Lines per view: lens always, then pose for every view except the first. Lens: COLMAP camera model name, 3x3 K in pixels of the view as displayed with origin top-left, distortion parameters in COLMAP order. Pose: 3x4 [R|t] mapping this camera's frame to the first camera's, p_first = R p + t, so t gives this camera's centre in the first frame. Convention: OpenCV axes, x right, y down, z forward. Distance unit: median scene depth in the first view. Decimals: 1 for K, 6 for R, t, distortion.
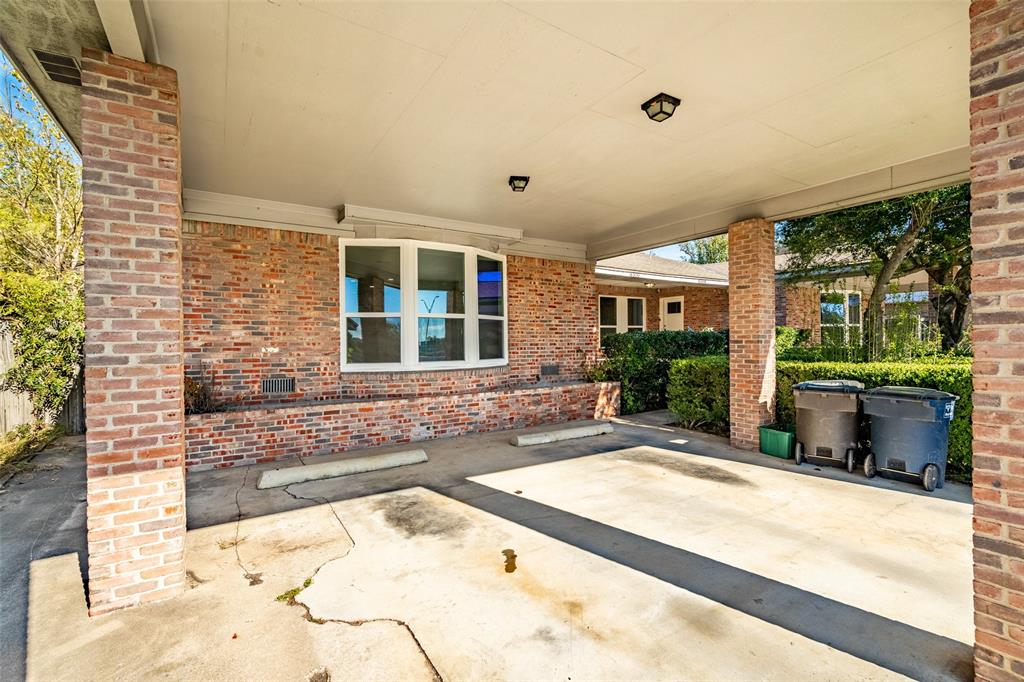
lens RADIAL K [[462.7, 0, 510.5], [0, 462.7, 342.0], [0, 0, 1]] dist [-0.005827, 0.003434]
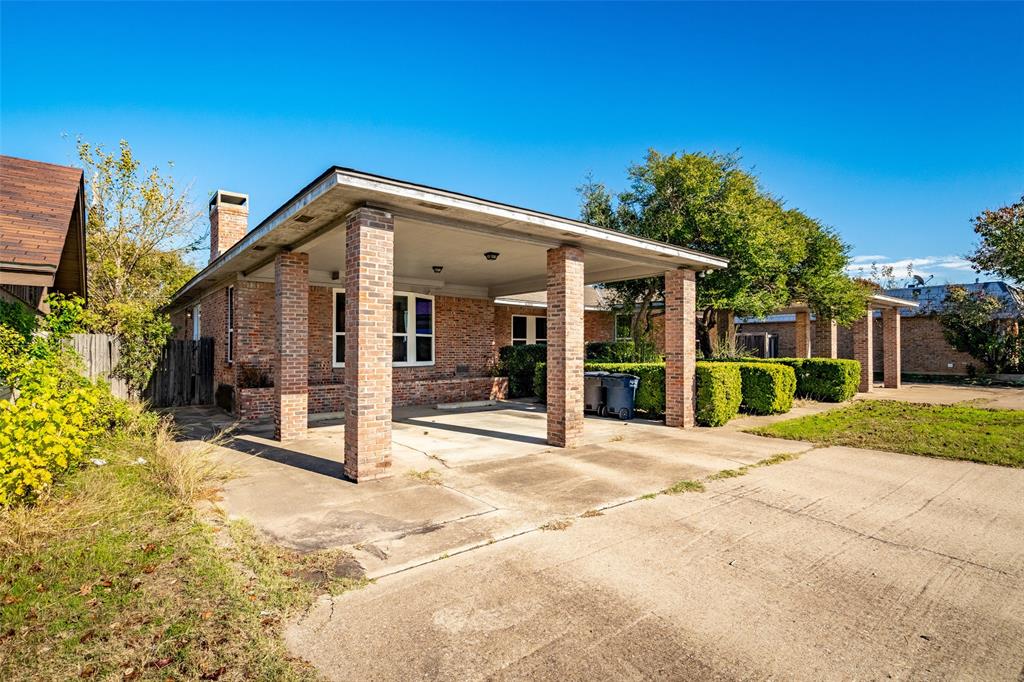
lens RADIAL K [[509.0, 0, 515.4], [0, 509.0, 341.4], [0, 0, 1]] dist [0.001345, 0.000003]
pose [[0.992623, 0.011809, 0.120668, 0.061793], [-0.009447, 0.999753, -0.020134, 0.000547], [-0.120876, 0.018845, 0.992489, -0.812598]]
